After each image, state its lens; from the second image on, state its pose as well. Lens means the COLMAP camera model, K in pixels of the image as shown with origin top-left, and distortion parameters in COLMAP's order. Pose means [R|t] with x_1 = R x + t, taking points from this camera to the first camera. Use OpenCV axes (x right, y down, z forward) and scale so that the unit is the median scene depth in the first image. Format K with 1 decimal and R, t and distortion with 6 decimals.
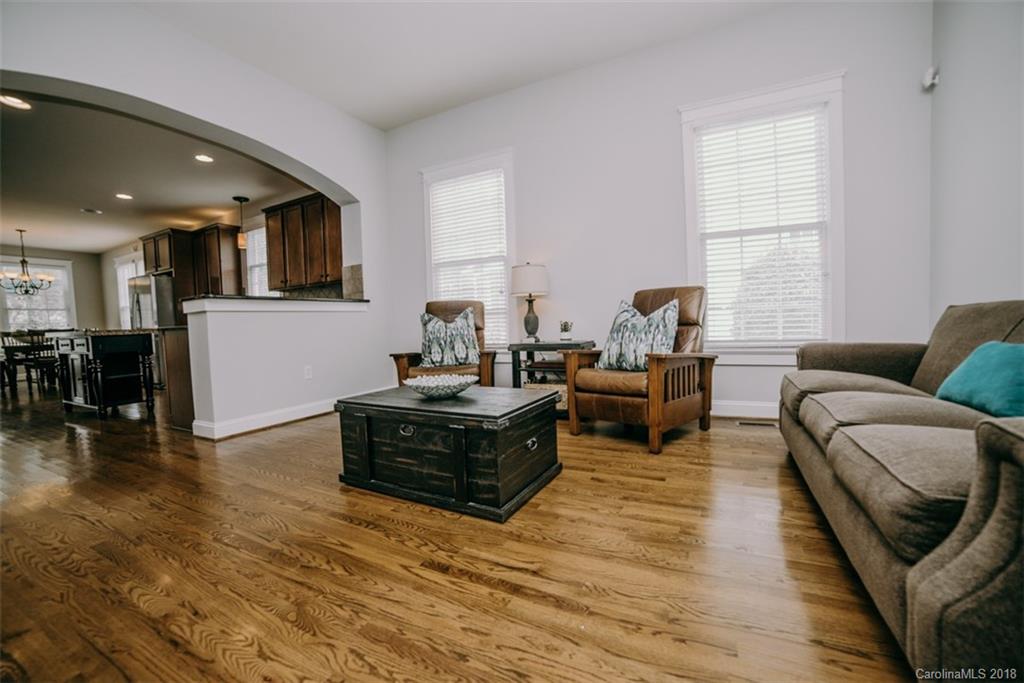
lens RADIAL K [[417.2, 0, 512.0], [0, 417.2, 341.5], [0, 0, 1]] dist [-0.111059, 0.036519]
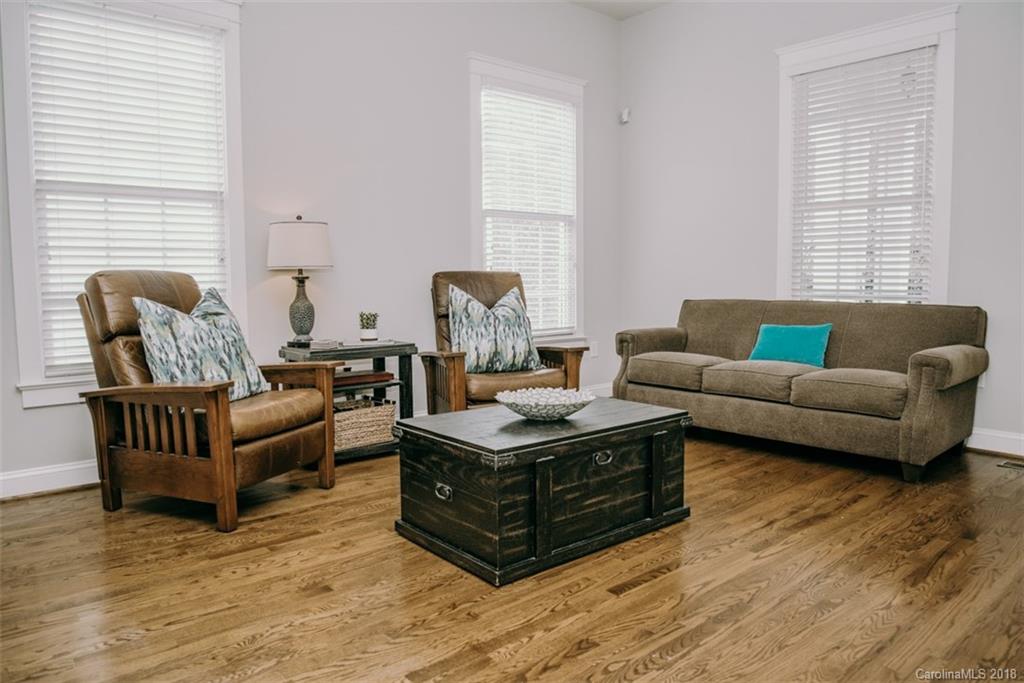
lens RADIAL K [[704.5, 0, 512.0], [0, 704.5, 341.5], [0, 0, 1]] dist [-0.071266, -0.000655]
pose [[0.374861, -0.047541, 0.925861, -1.030643], [0.041145, 0.998553, 0.034615, -0.039199], [-0.926167, 0.025119, 0.376275, 0.437434]]
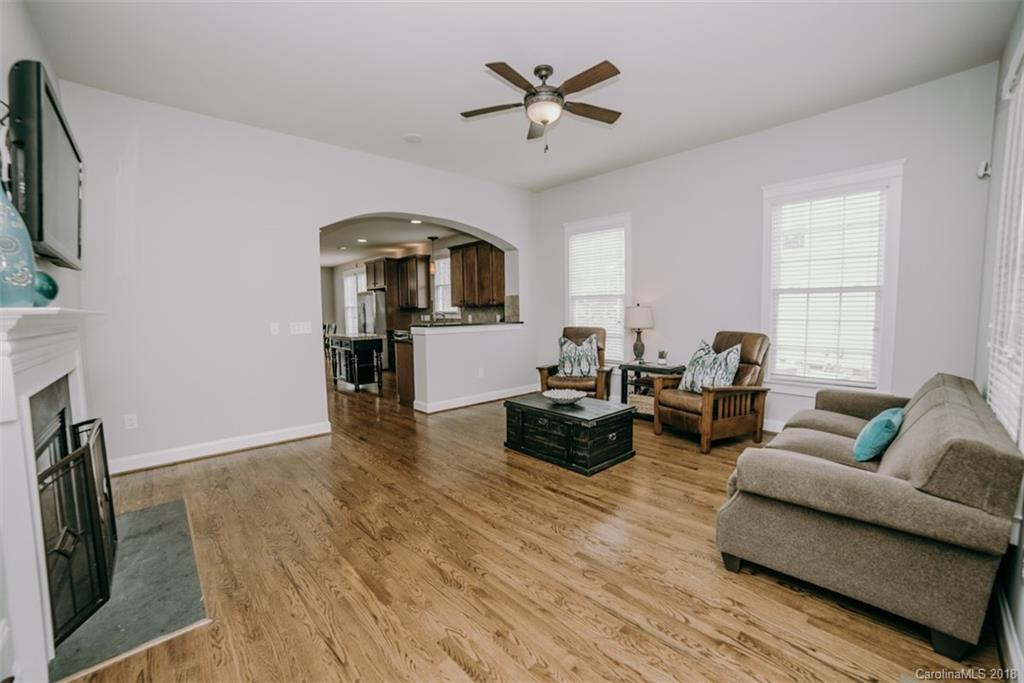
lens RADIAL K [[417.2, 0, 512.0], [0, 417.2, 341.5], [0, 0, 1]] dist [-0.111059, 0.036519]
pose [[0.938879, 0.049685, -0.340642, 0.151023], [-0.038139, 0.998451, 0.040511, -0.138975], [0.342127, -0.025043, 0.939320, -0.511999]]
